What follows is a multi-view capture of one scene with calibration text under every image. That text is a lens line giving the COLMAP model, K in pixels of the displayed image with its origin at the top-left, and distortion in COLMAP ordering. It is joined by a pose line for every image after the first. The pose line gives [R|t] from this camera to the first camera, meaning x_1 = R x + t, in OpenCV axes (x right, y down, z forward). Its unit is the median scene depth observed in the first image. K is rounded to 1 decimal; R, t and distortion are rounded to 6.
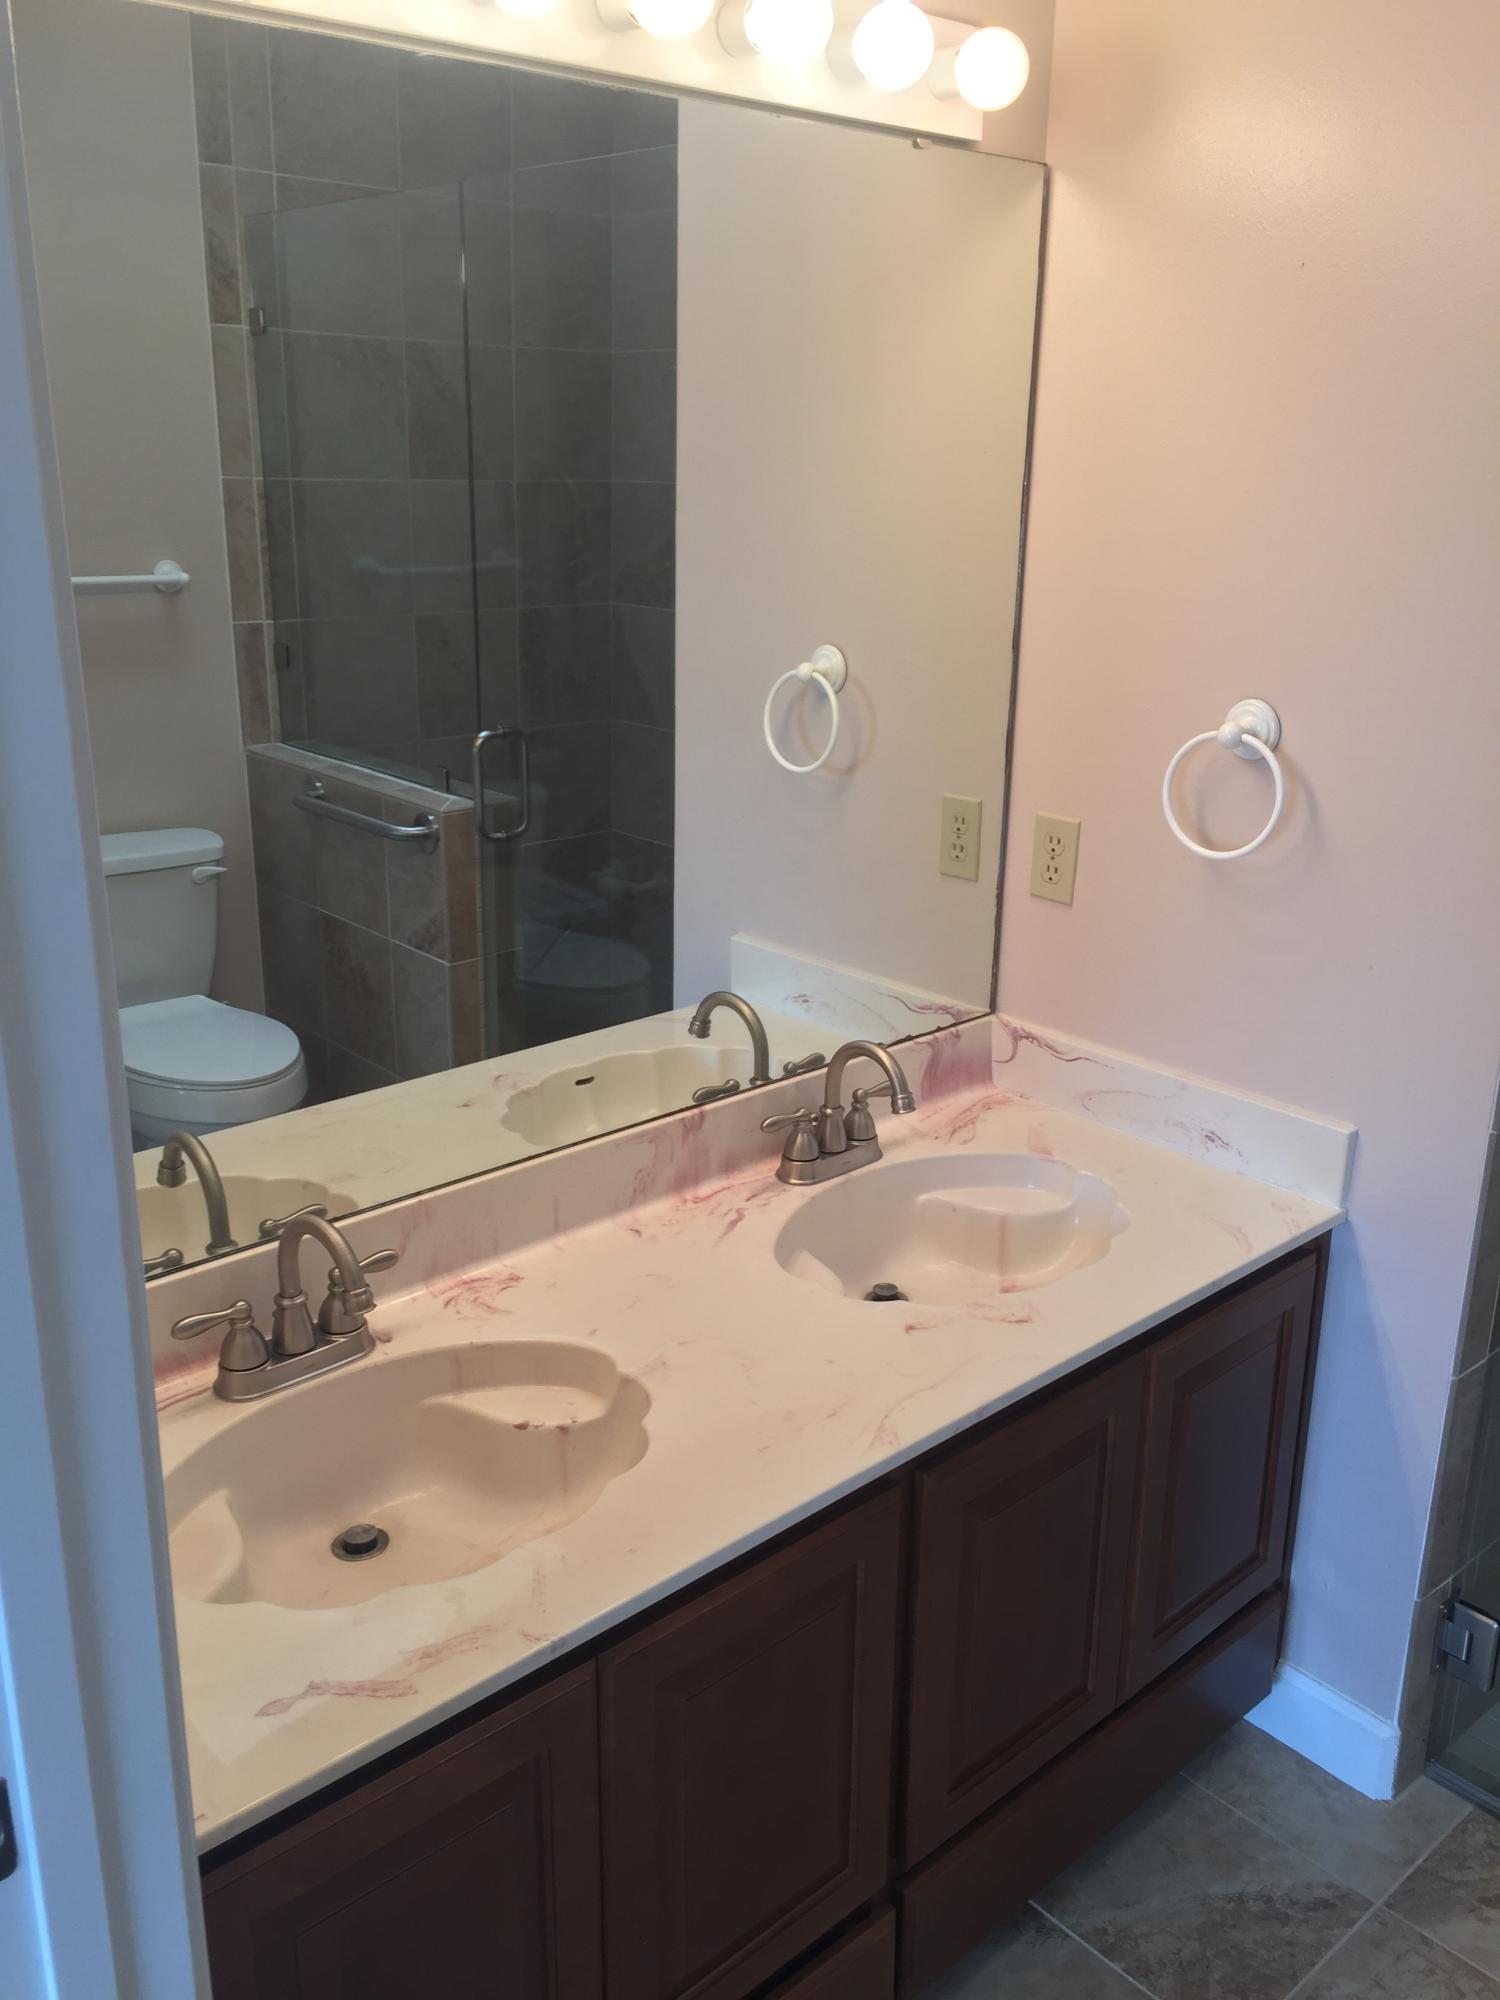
lens RADIAL K [[1708.6, 0, 756.4], [0, 1708.6, 1006.7], [0, 0, 1]] dist [0.046102, -0.014682]
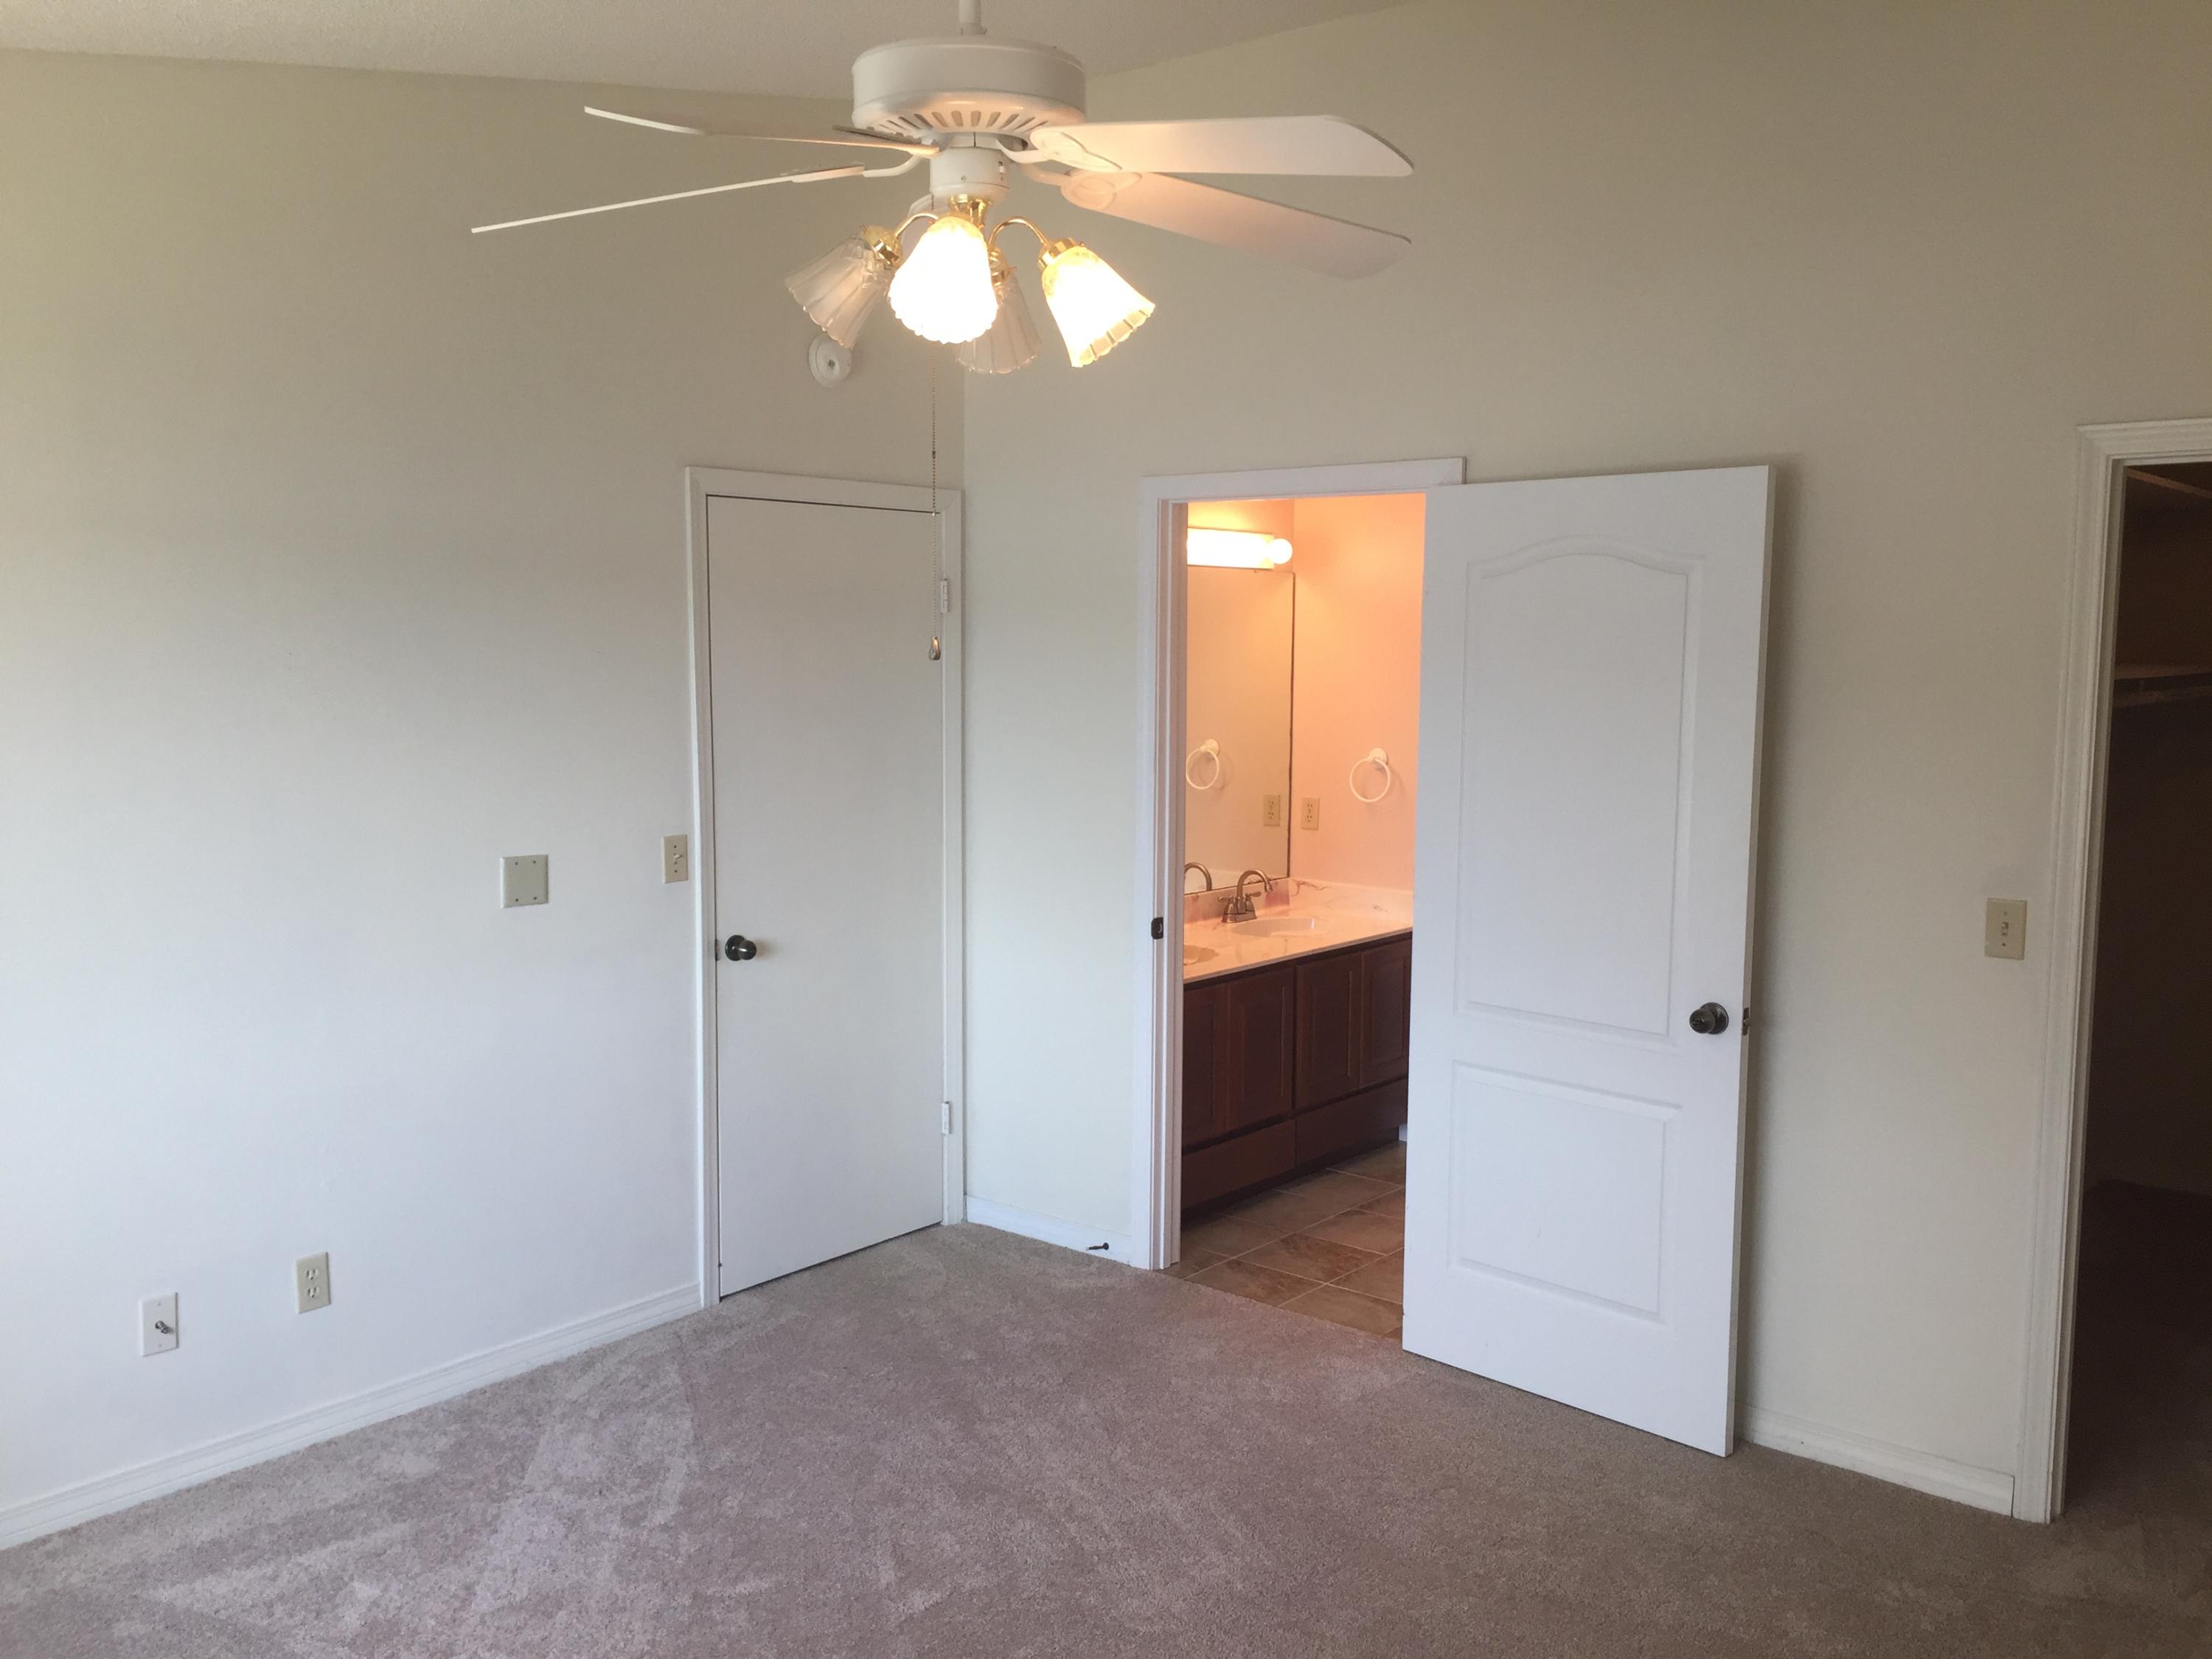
lens RADIAL K [[1889.7, 0, 1102.5], [0, 1889.7, 827.1], [0, 0, 1]] dist [0.046102, -0.014682]
pose [[0.991364, -0.018054, 0.129891, -0.521524], [0.044724, 0.977643, -0.205459, 0.518659], [-0.123278, 0.209493, 0.970008, -1.781030]]
